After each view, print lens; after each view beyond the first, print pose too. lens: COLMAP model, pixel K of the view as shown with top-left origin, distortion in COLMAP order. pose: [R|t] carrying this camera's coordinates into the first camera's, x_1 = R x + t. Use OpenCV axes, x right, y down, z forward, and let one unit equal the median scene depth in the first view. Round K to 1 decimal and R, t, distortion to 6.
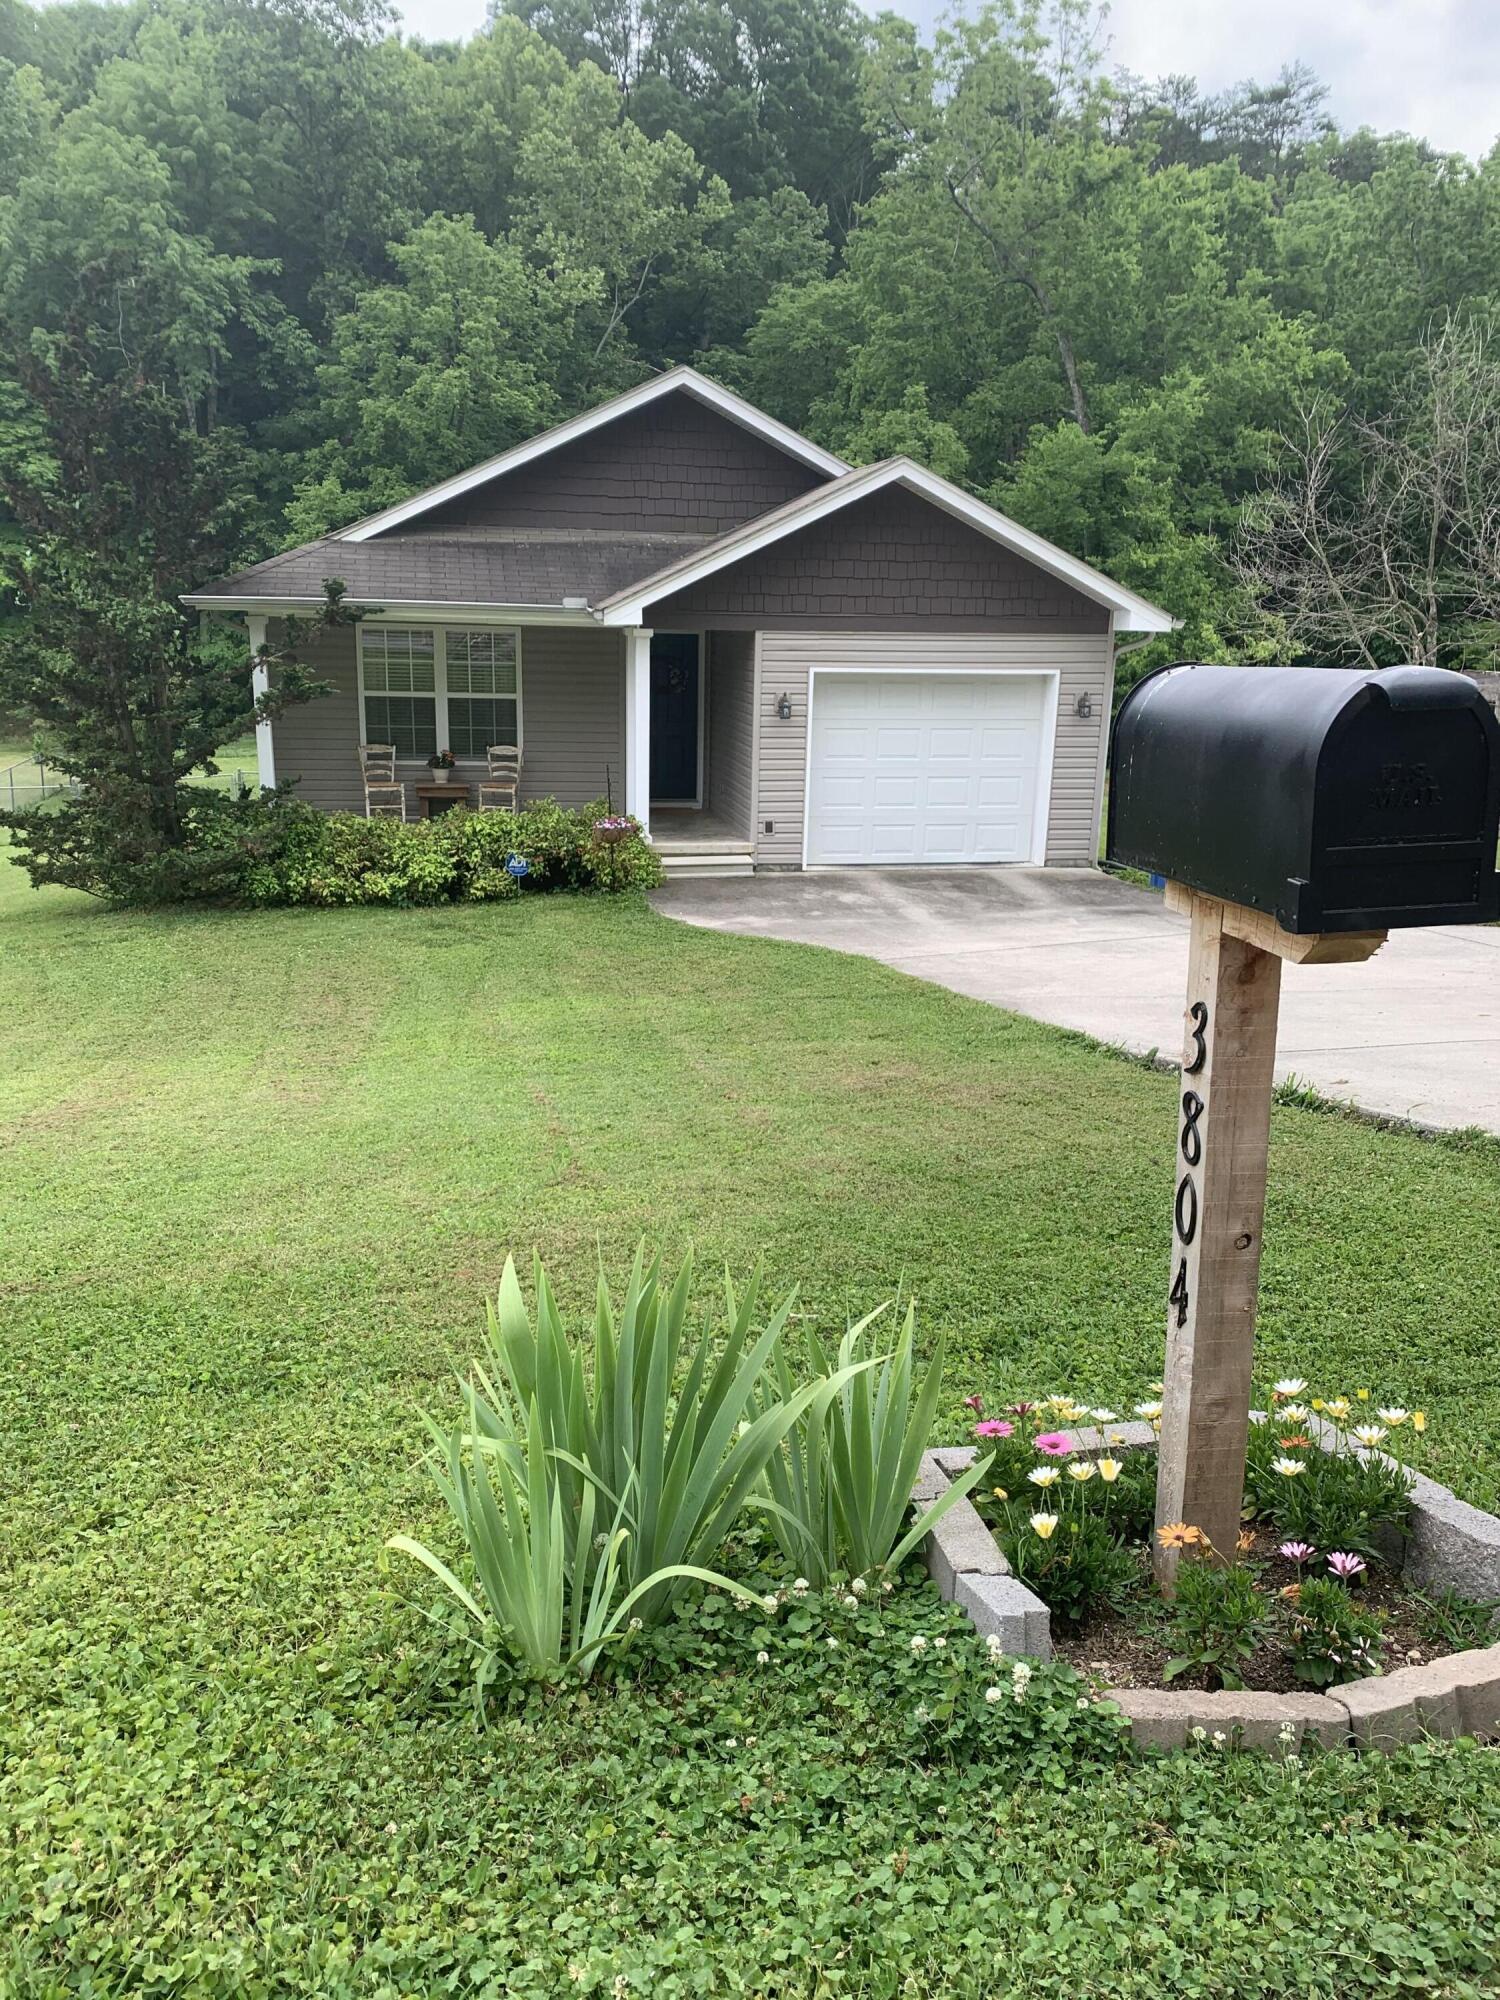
lens RADIAL K [[1518.2, 0, 758.5], [0, 1518.2, 993.9], [0, 0, 1]] dist [0.044252, -0.054366]
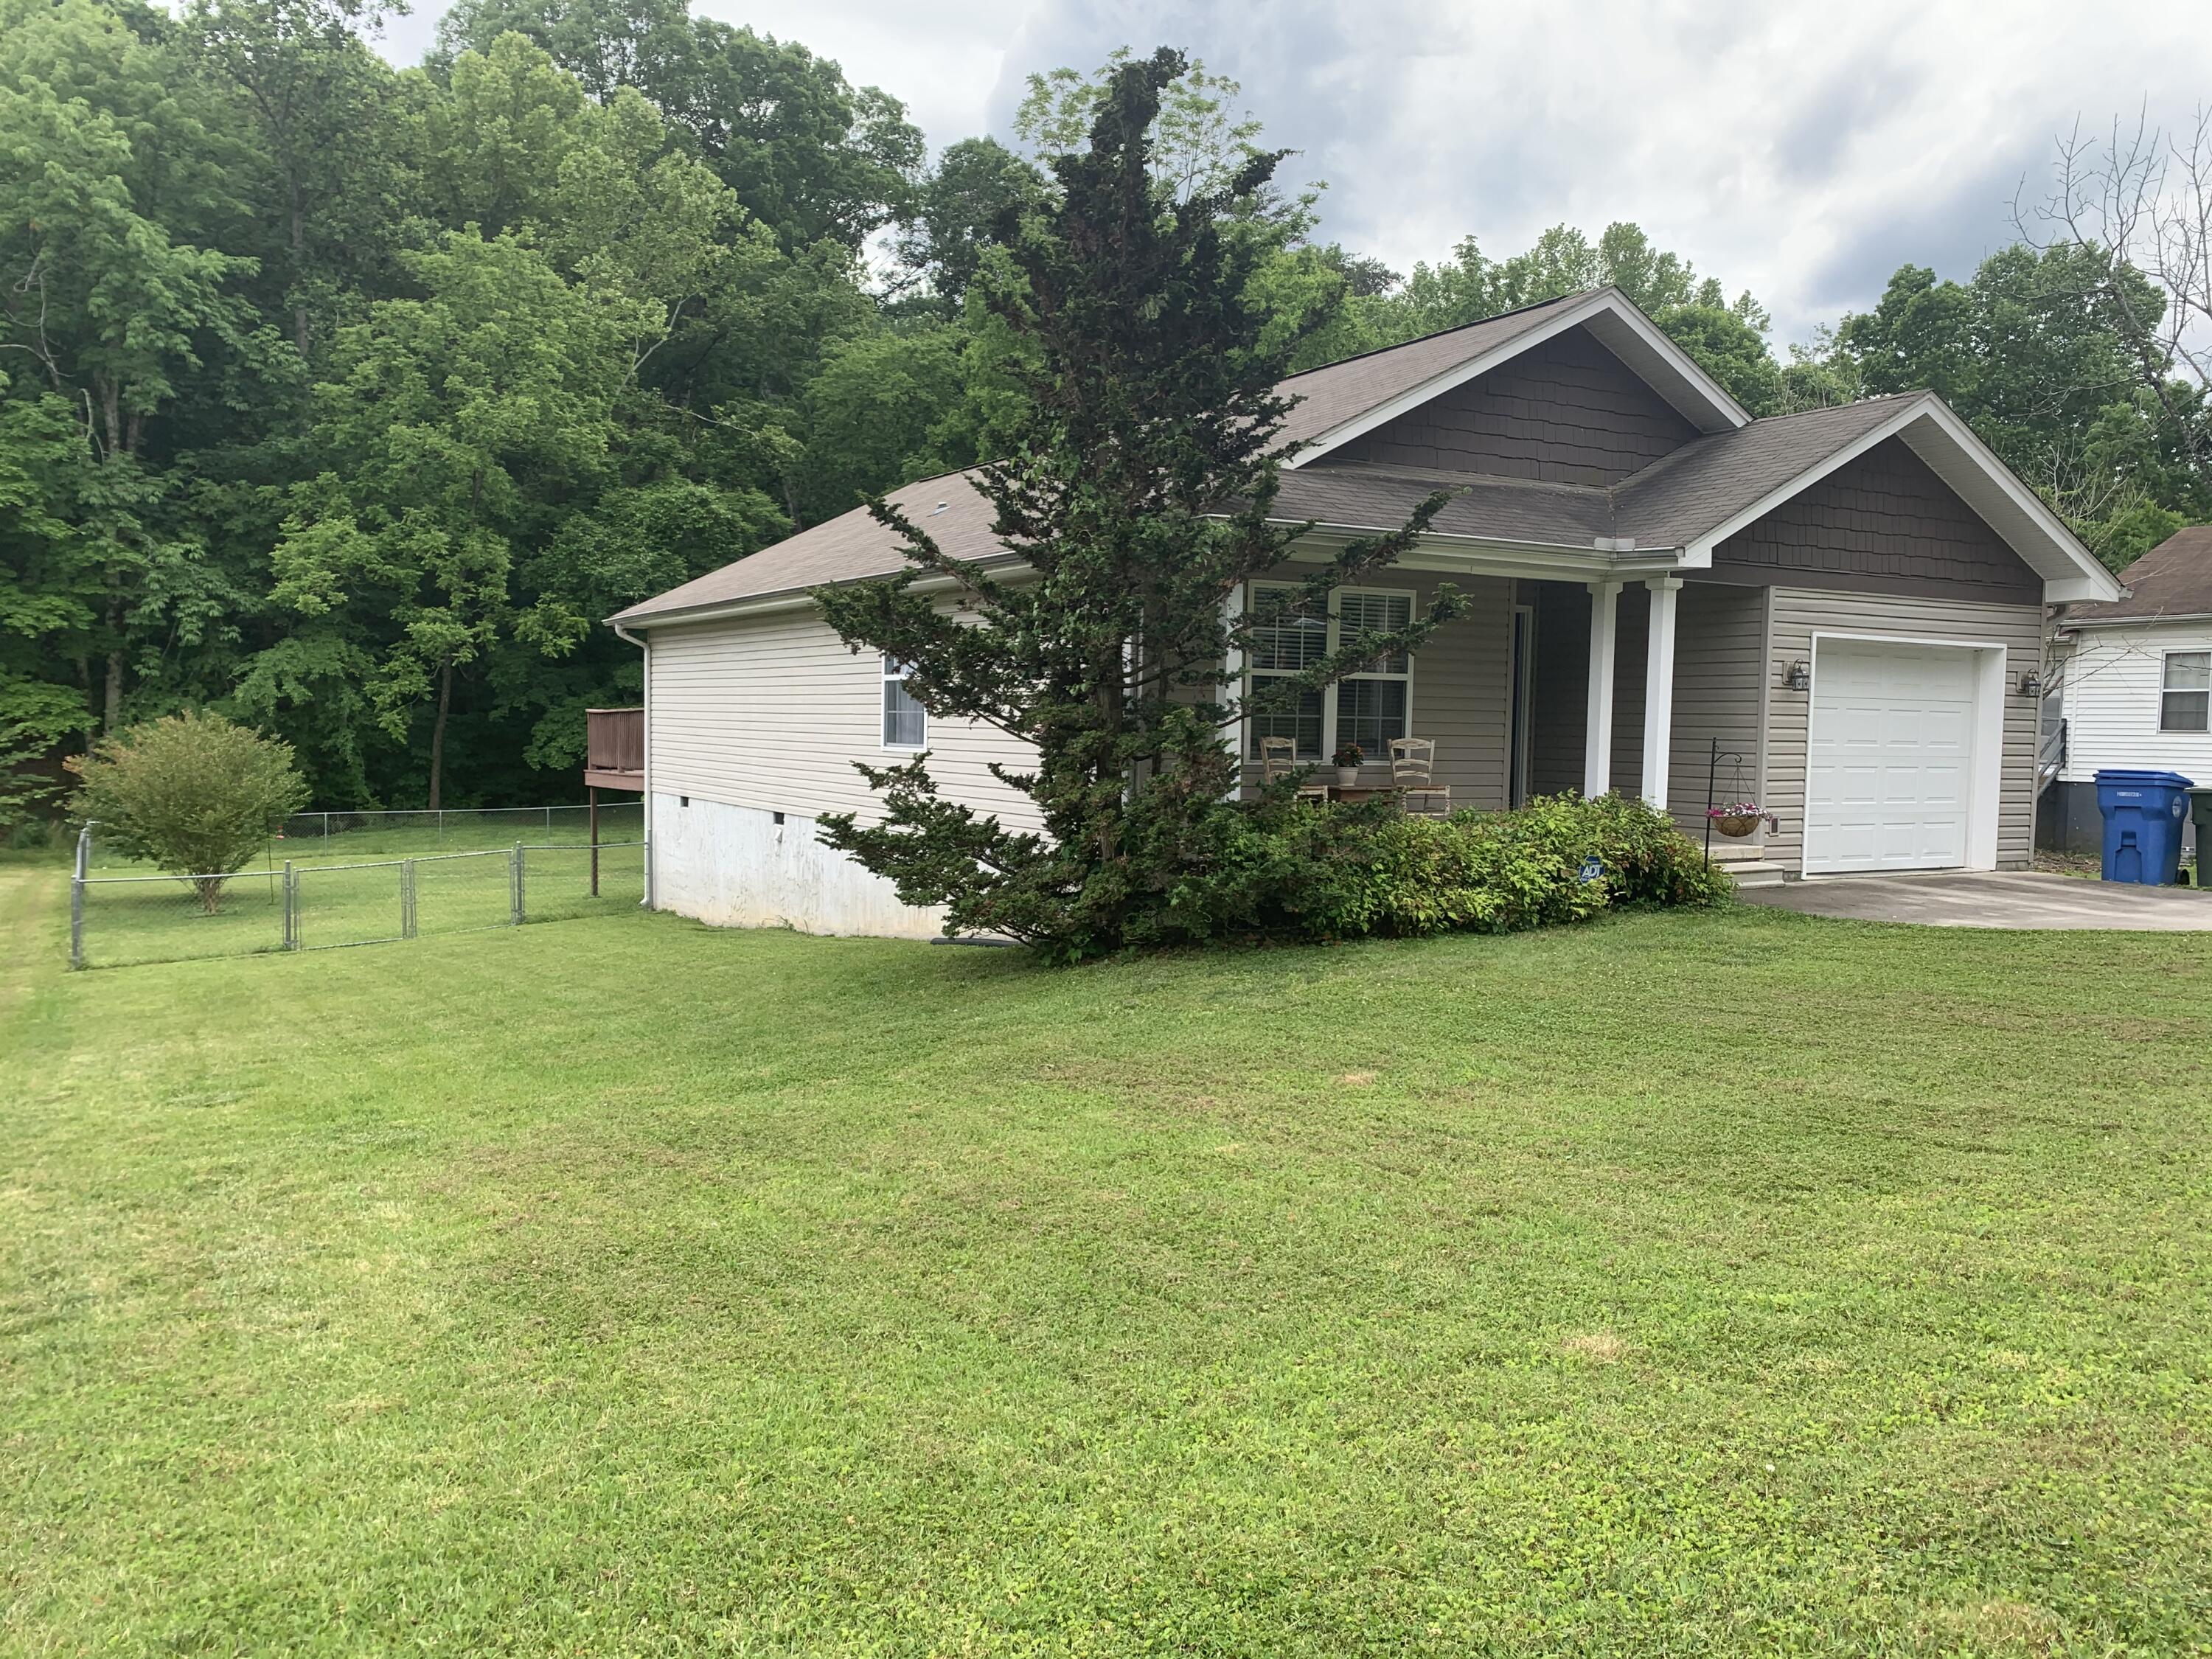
lens RADIAL K [[1679.2, 0, 1104.3], [0, 1679.2, 824.9], [0, 0, 1]] dist [0.044252, -0.054366]
pose [[0.947628, -0.024381, 0.318444, -0.585129], [0.082397, 0.981991, -0.170011, 0.011369], [-0.308564, 0.187346, 0.932571, 0.266621]]
